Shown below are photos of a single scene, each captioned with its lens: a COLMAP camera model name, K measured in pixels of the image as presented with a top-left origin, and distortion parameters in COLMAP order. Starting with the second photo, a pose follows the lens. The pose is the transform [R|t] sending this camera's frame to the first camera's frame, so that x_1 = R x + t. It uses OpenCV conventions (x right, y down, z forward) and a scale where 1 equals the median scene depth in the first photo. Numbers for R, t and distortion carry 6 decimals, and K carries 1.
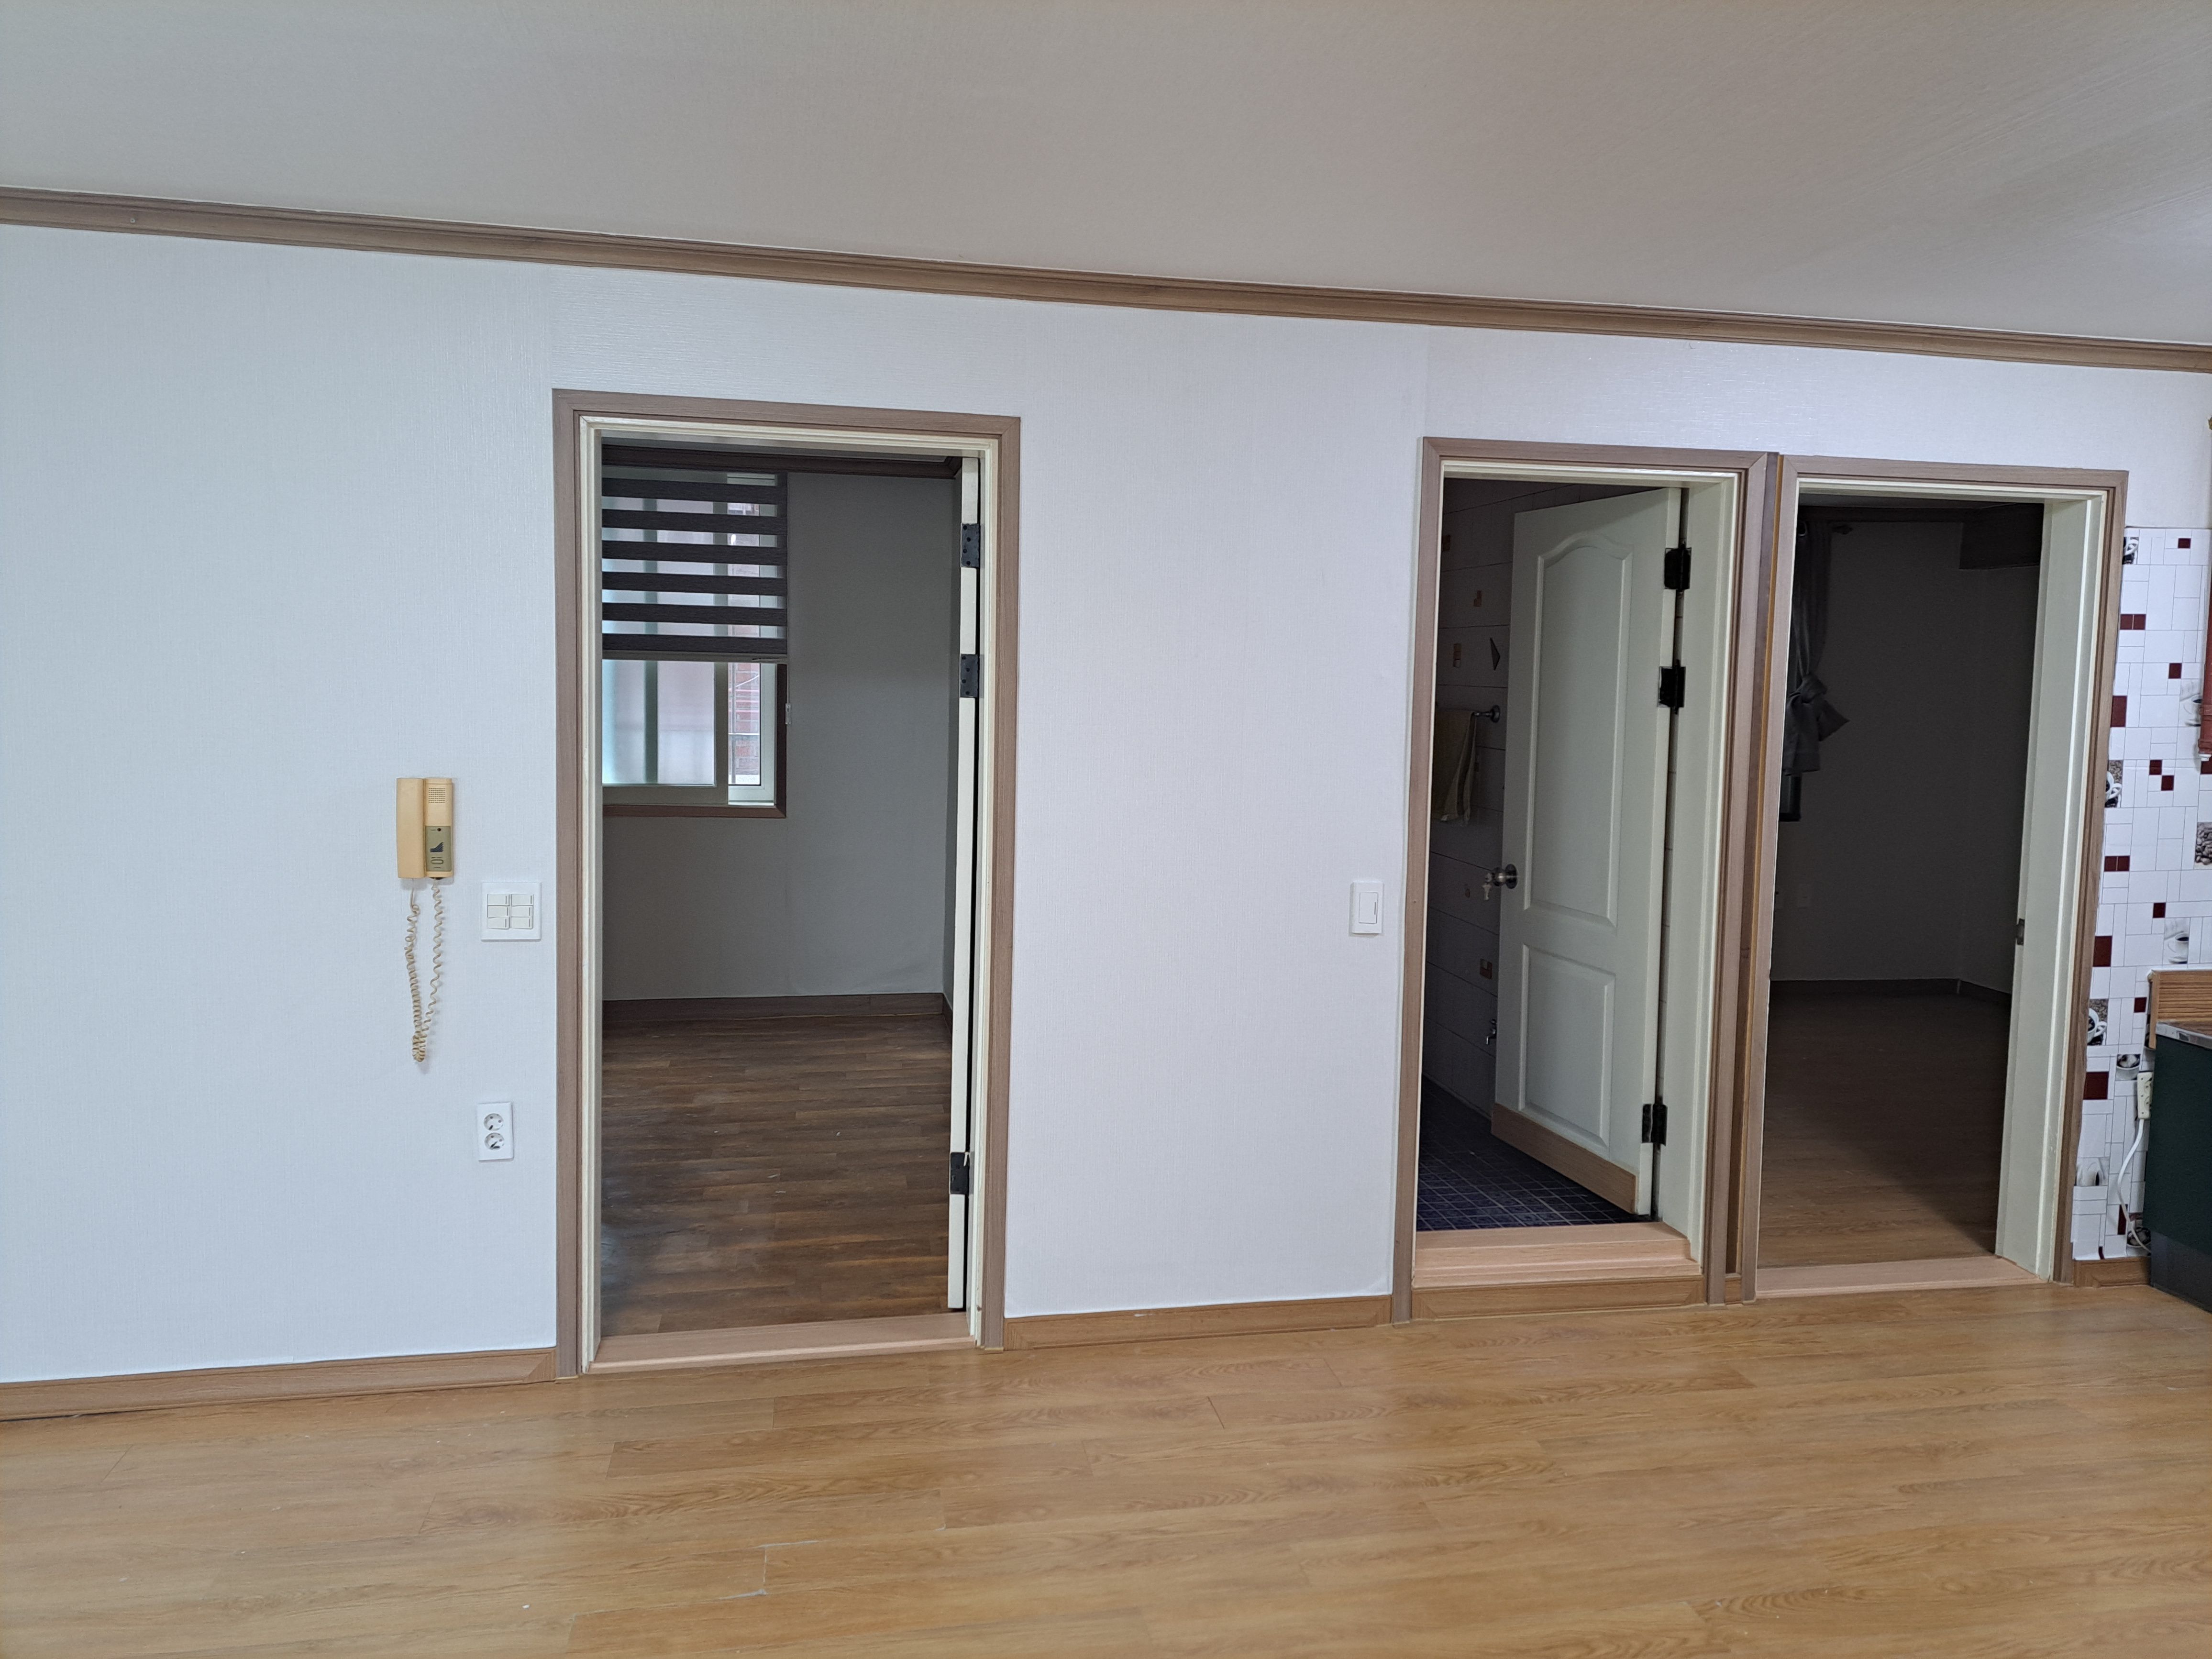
lens RADIAL K [[1628.4, 0, 1107.3], [0, 1628.4, 655.5], [0, 0, 1]] dist [0.130453, -0.042905]
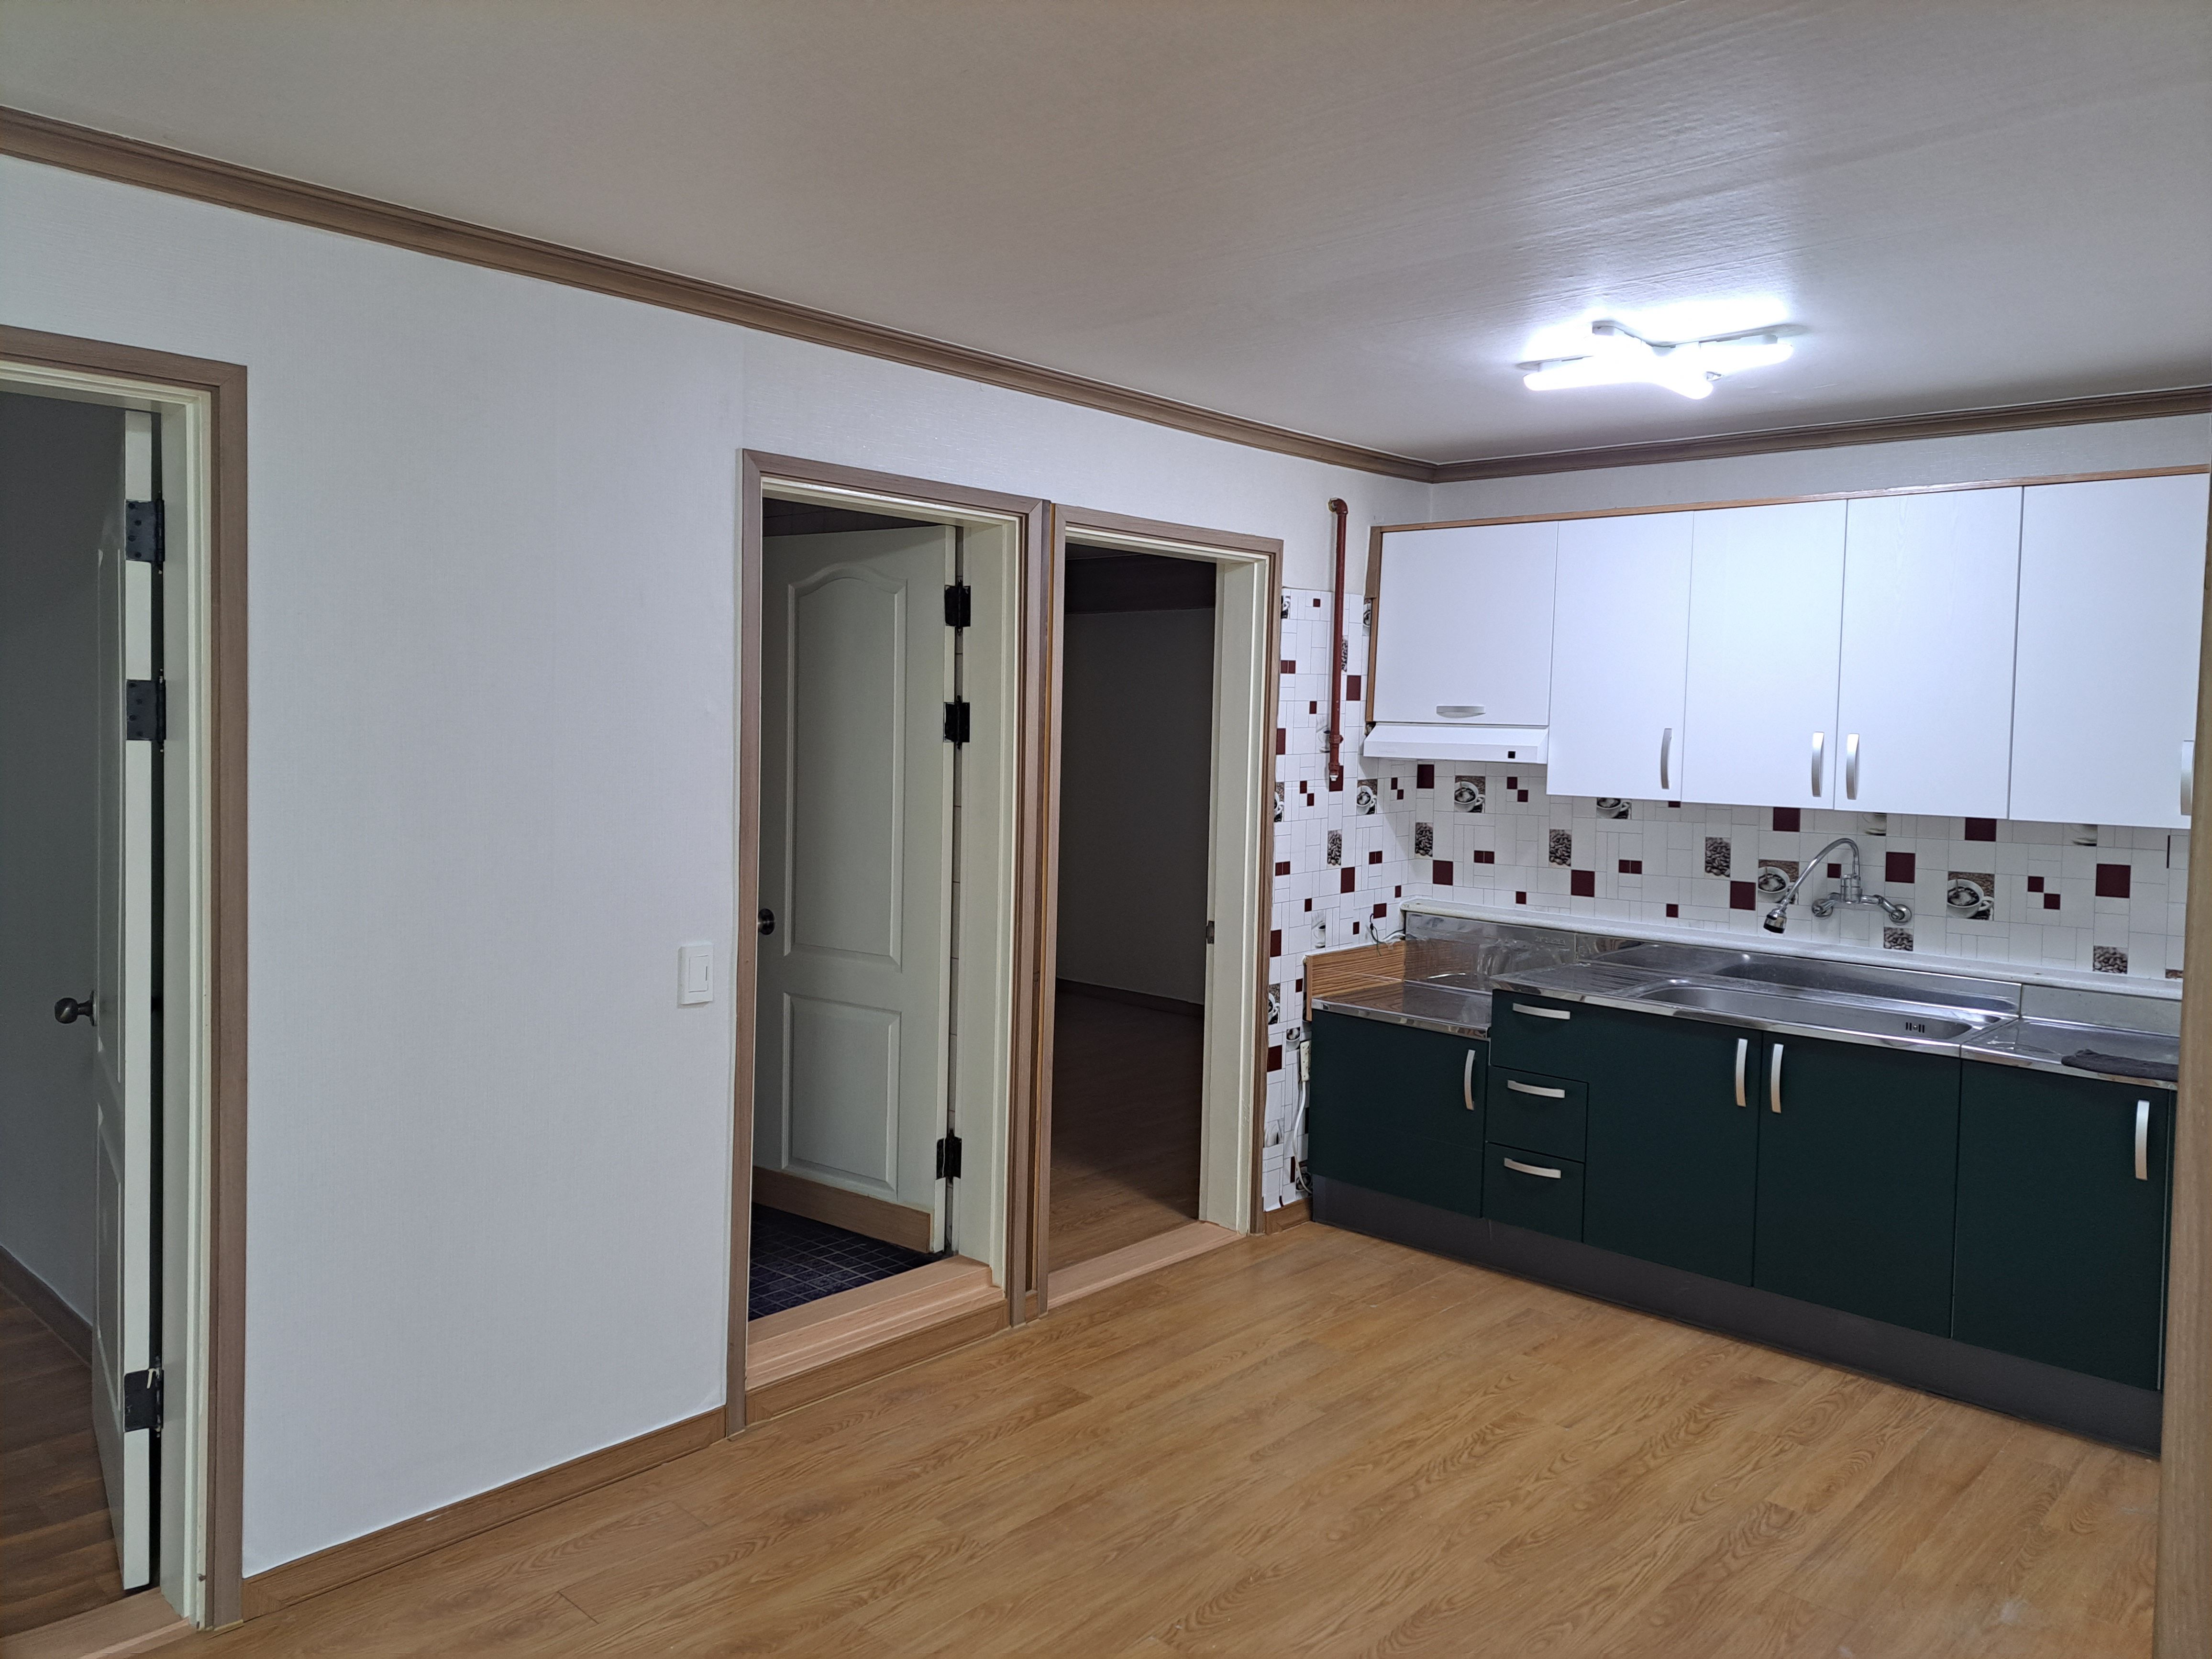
lens RADIAL K [[1641.6, 0, 1107.2], [0, 1641.6, 678.1], [0, 0, 1]] dist [0.152818, -0.096607]
pose [[0.808472, 0.013598, 0.588378, -0.194630], [-0.013187, 0.999901, -0.004989, -0.004227], [-0.588387, -0.003726, 0.808571, 0.139263]]
